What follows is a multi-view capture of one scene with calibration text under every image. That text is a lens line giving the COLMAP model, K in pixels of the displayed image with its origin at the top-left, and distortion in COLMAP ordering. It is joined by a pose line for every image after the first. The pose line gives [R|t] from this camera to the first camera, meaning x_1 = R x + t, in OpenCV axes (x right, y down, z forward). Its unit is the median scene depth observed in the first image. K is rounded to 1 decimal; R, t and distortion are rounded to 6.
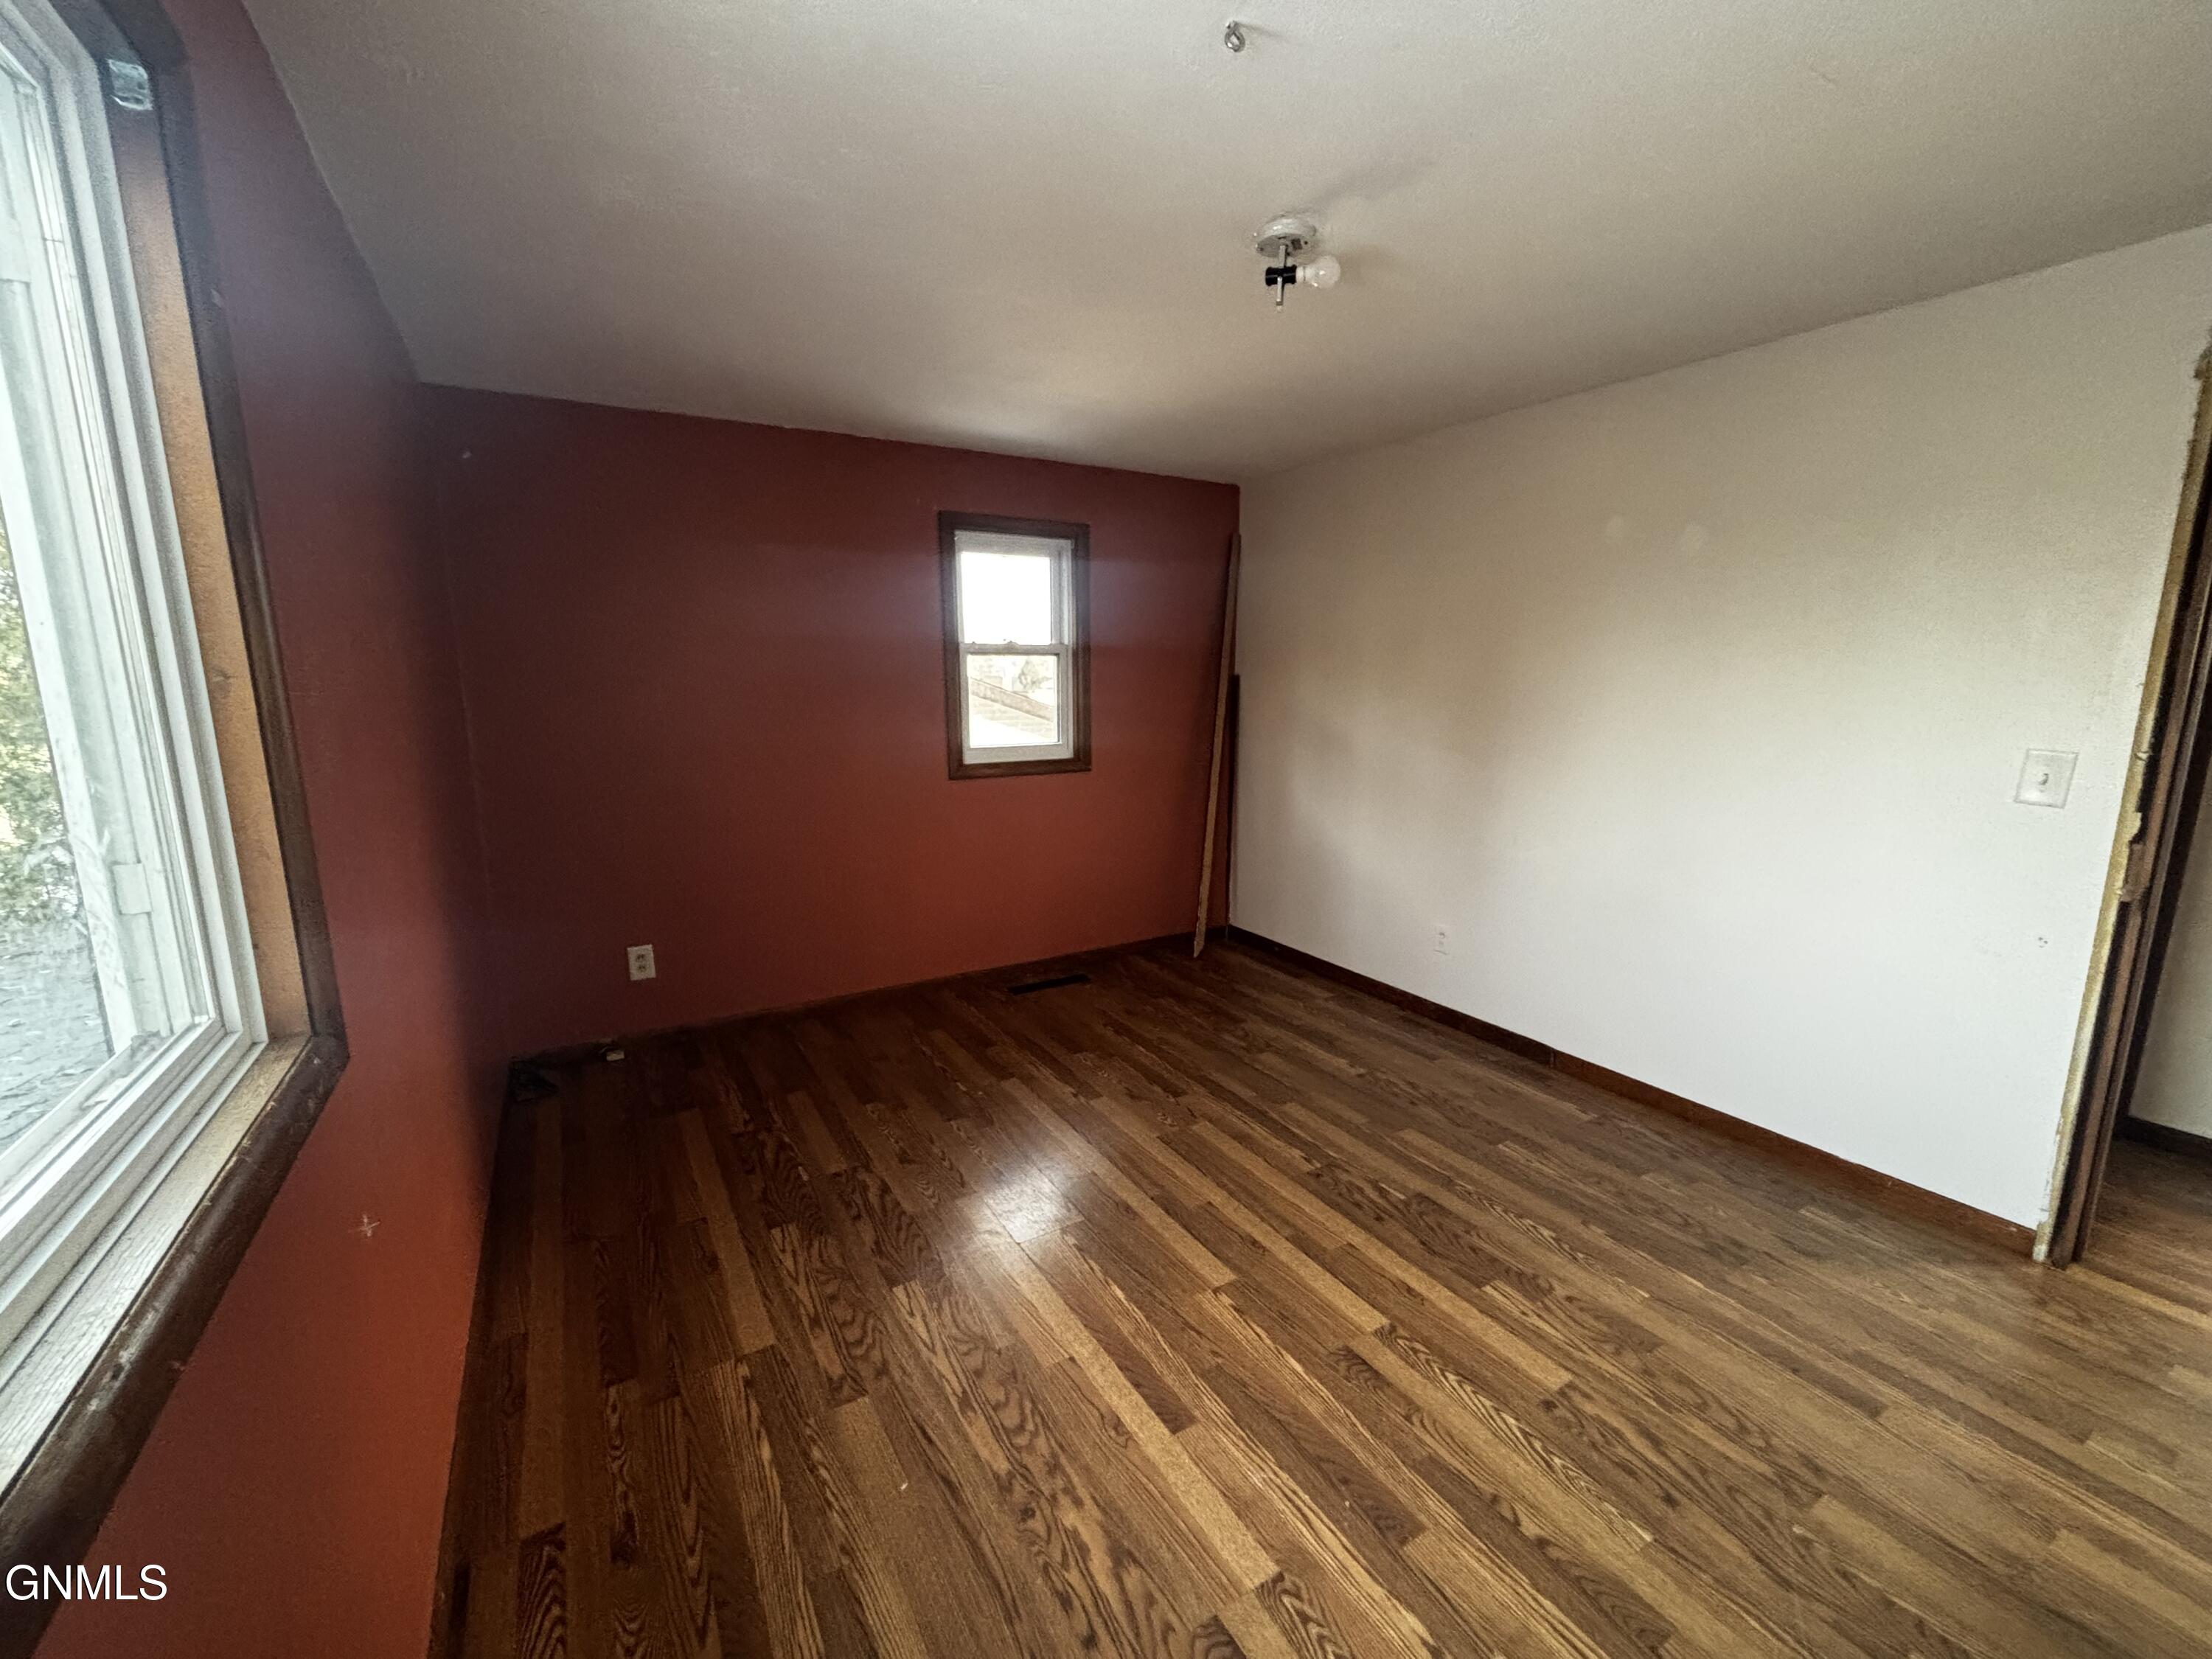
lens RADIAL K [[897.9, 0, 1102.6], [0, 897.9, 826.6], [0, 0, 1]] dist [0.005012, 0.001862]
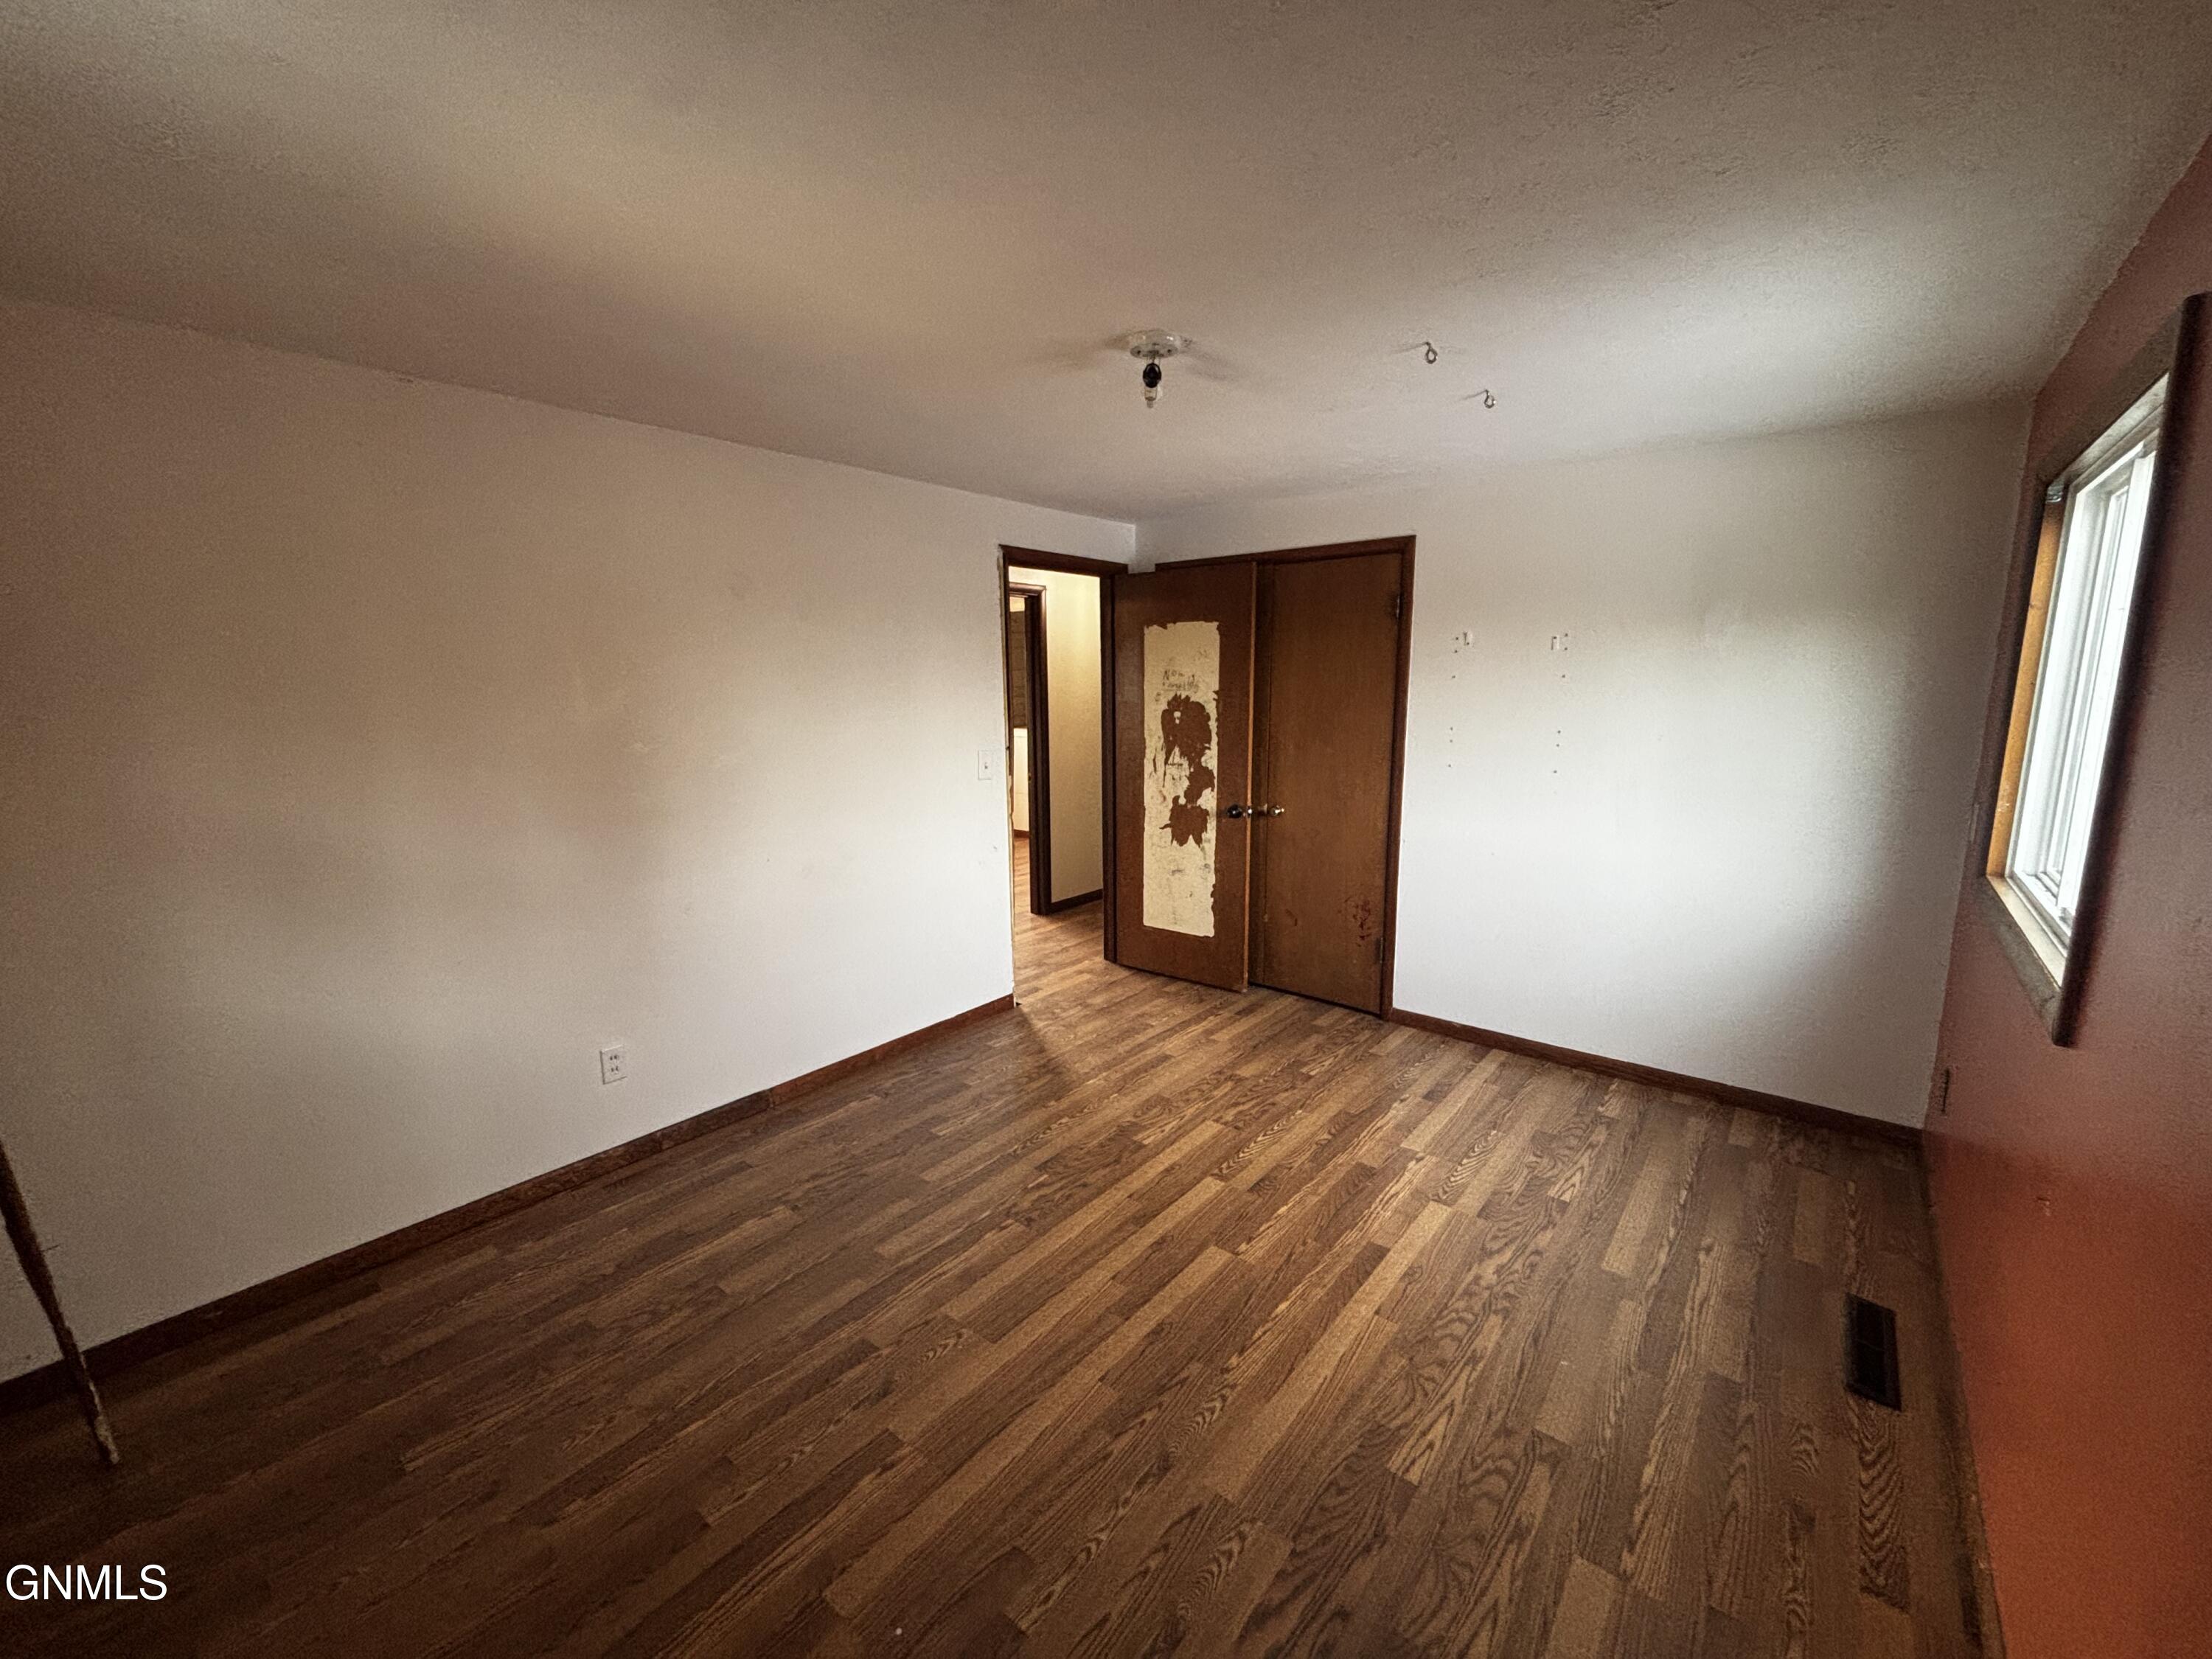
lens RADIAL K [[897.9, 0, 1105.4], [0, 897.9, 826.0], [0, 0, 1]] dist [0.005012, 0.001862]
pose [[-0.332433, -0.155160, 0.930276, -0.852158], [0.173723, 0.959422, 0.222101, -0.320869], [-0.926989, 0.235444, -0.291989, 1.420480]]
